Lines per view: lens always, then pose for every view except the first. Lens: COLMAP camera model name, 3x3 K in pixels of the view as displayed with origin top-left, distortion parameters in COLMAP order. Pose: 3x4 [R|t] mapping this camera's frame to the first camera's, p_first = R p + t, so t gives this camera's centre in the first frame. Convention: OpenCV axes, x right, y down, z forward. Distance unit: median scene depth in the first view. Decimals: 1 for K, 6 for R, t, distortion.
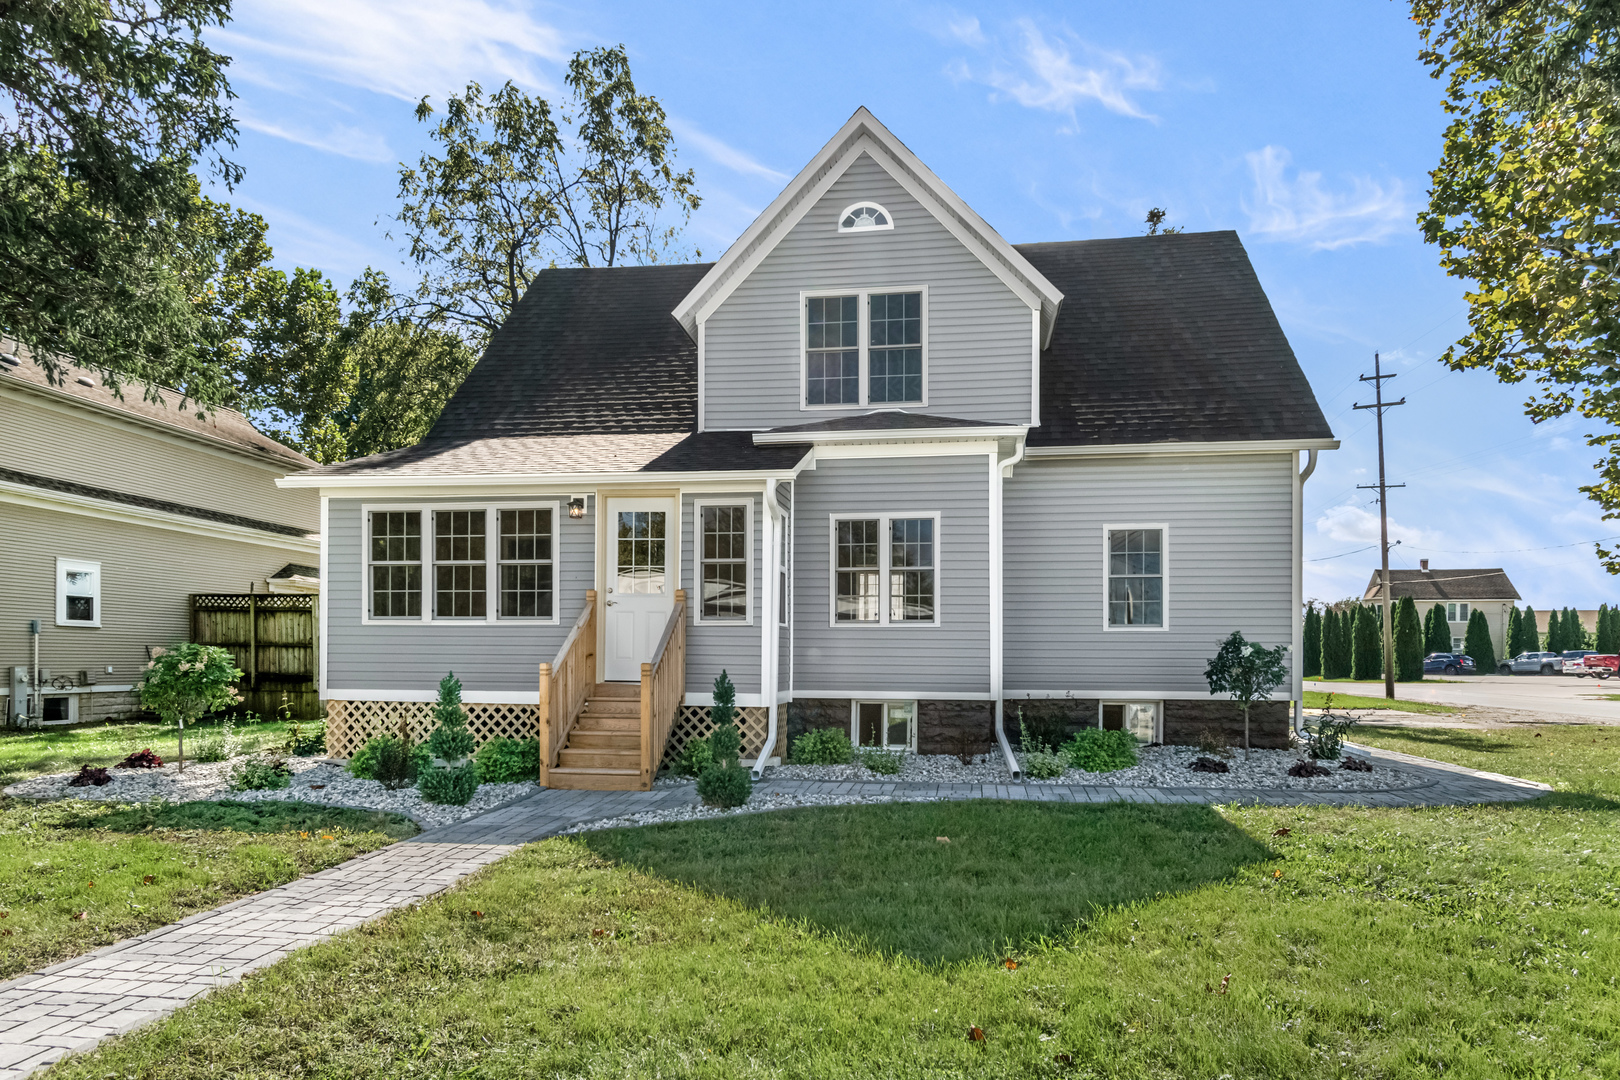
lens RADIAL K [[982.0, 0, 807.5], [0, 982.0, 655.6], [0, 0, 1]] dist [0.000084, -0.000151]
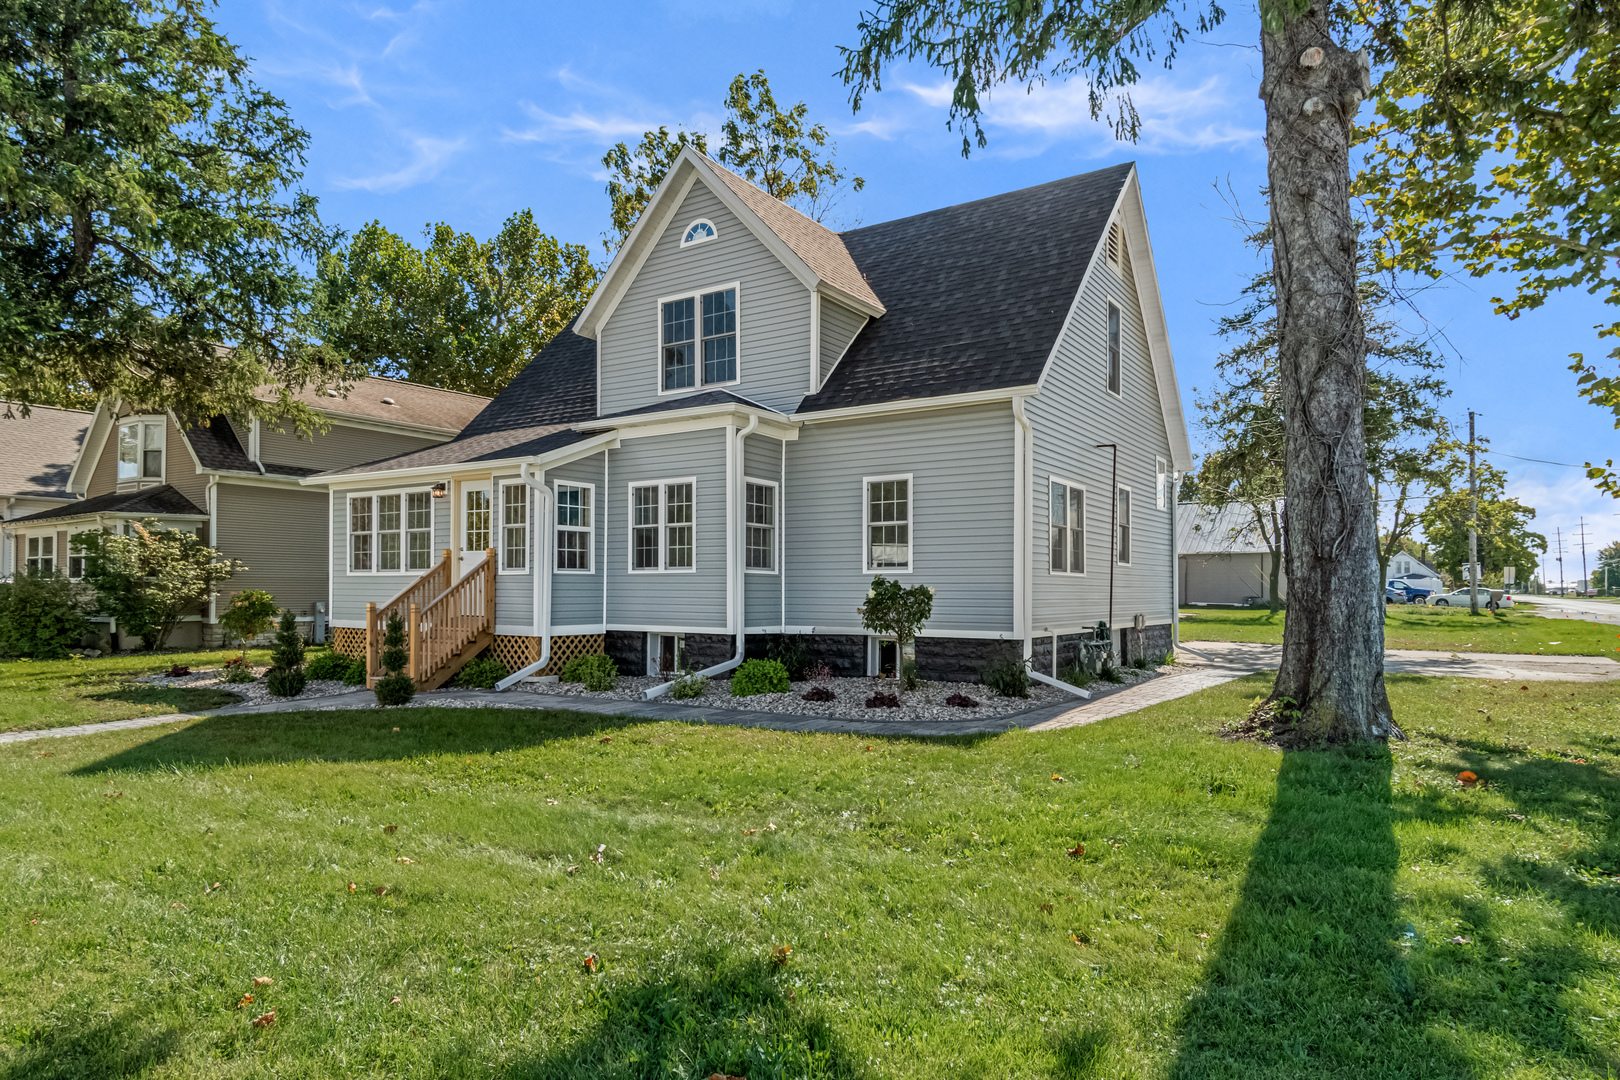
lens RADIAL K [[970.5, 0, 807.5], [0, 970.5, 583.8], [0, 0, 1]] dist [-0.006379, -0.003295]
pose [[0.900207, -0.003762, -0.435445, 0.698775], [0.000619, 0.999973, -0.007360, -0.006121], [0.435461, 0.006355, 0.900185, -0.007915]]
